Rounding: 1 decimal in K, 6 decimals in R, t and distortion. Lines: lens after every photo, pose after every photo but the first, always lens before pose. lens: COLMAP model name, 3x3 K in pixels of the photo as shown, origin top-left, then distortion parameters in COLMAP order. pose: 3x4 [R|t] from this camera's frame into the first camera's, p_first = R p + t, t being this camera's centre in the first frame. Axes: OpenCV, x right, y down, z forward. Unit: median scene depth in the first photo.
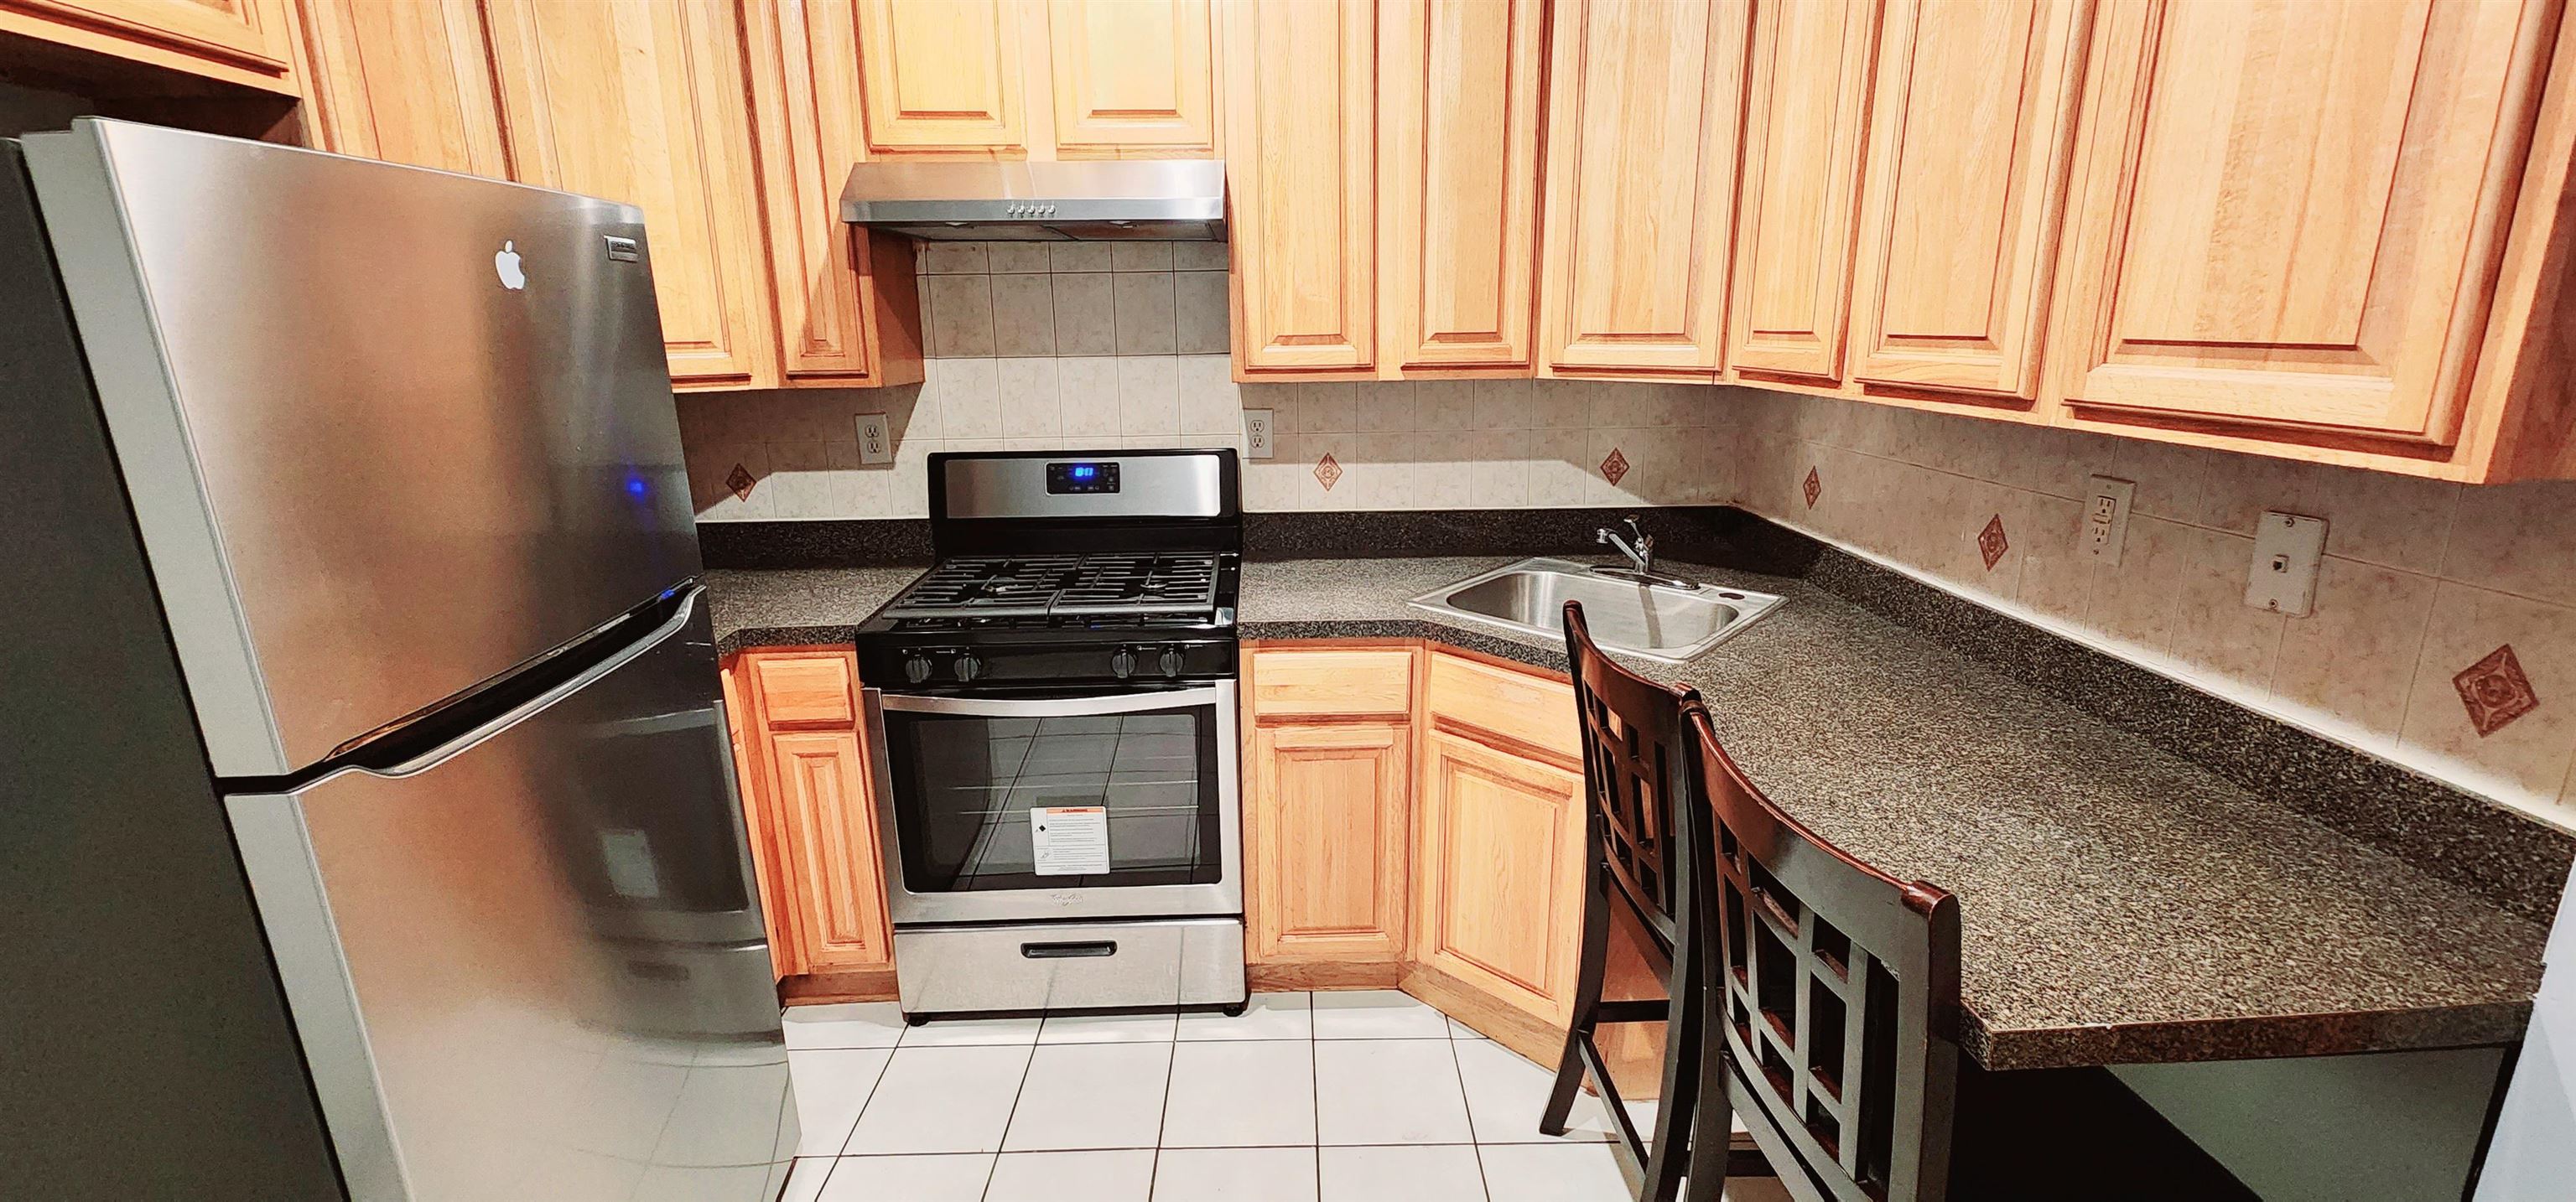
lens RADIAL K [[1053.5, 0, 1290.1], [0, 1053.5, 593.4], [0, 0, 1]] dist [0.004132, -0.000026]
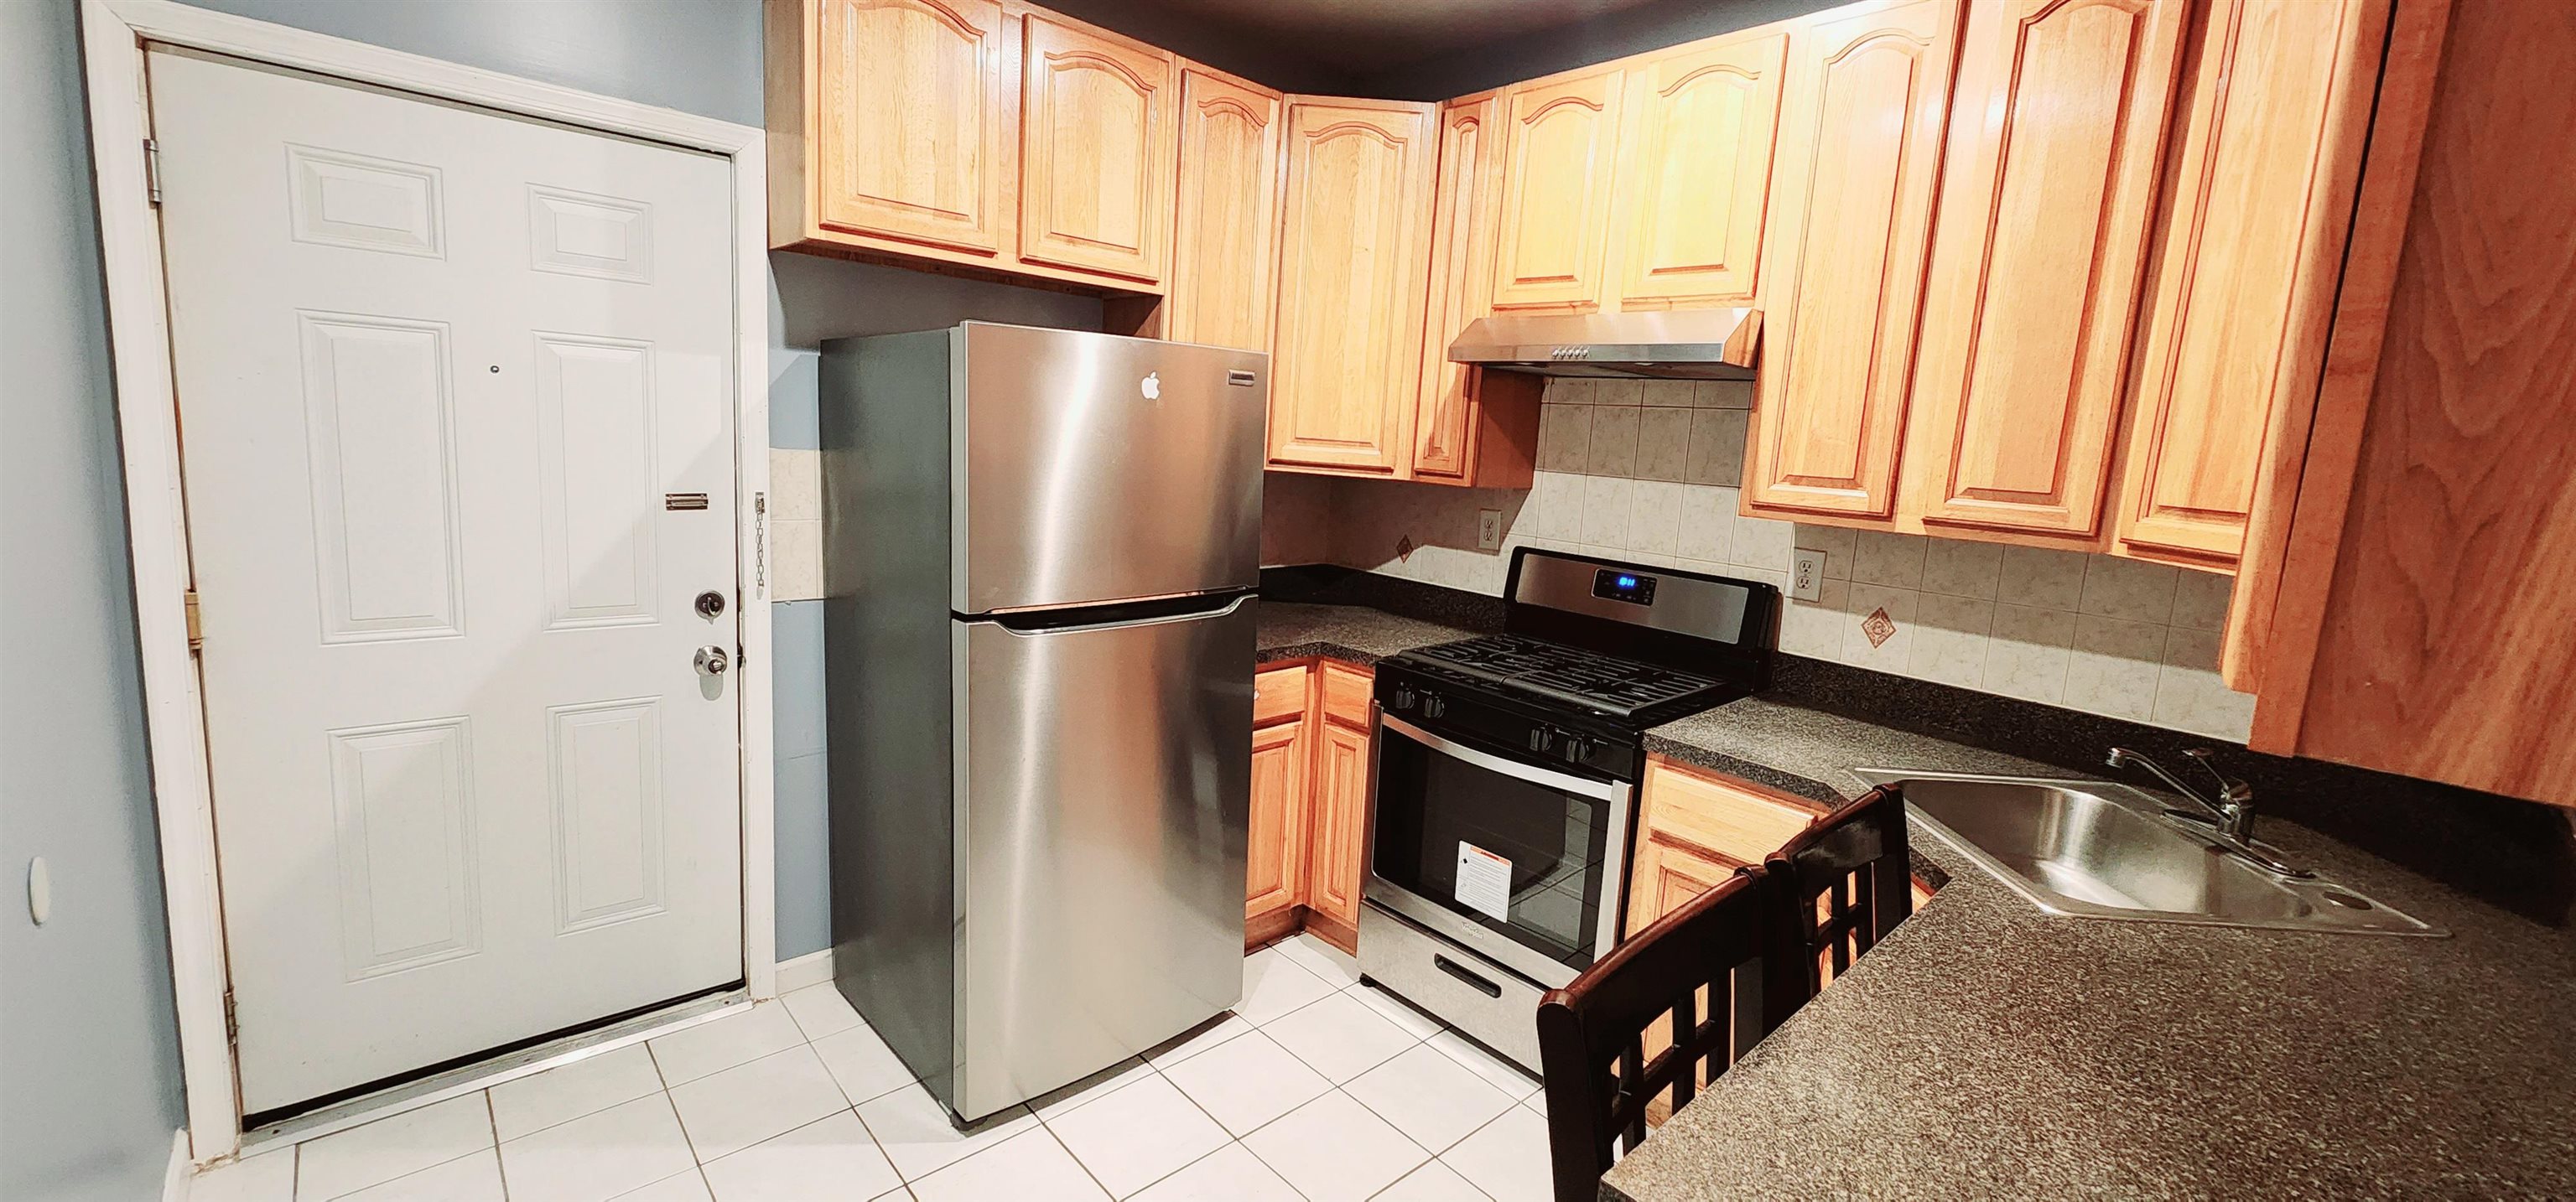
lens RADIAL K [[1053.5, 0, 1299.8], [0, 1053.5, 594.6], [0, 0, 1]] dist [0.004132, -0.000026]
pose [[0.655203, 0.171488, -0.735732, 0.440433], [-0.255834, 0.966717, -0.002504, -0.013905], [0.710815, 0.189866, 0.677269, 0.015644]]
